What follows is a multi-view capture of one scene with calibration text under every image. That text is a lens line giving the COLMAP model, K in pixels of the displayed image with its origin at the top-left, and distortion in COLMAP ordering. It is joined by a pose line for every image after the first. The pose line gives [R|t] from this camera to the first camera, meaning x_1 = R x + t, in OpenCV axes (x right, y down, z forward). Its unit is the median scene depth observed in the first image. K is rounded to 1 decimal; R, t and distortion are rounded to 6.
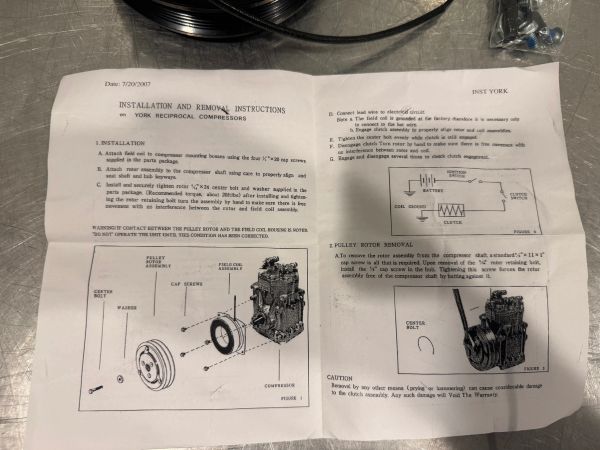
lens RADIAL K [[417.3, 0, 303.7], [0, 417.3, 226.3], [0, 0, 1]] dist [0.021878, -0.026572]
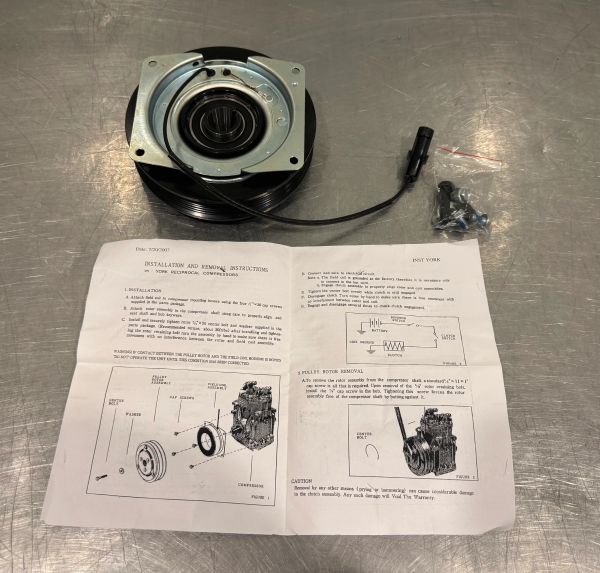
lens RADIAL K [[565.1, 0, 302.7], [0, 565.1, 285.2], [0, 0, 1]] dist [0.023438, 0.001876]
pose [[0.999062, 0.018022, -0.039382, 0.141110], [-0.029575, 0.948173, -0.316375, 0.338841], [0.031639, 0.317243, 0.947816, -0.694436]]
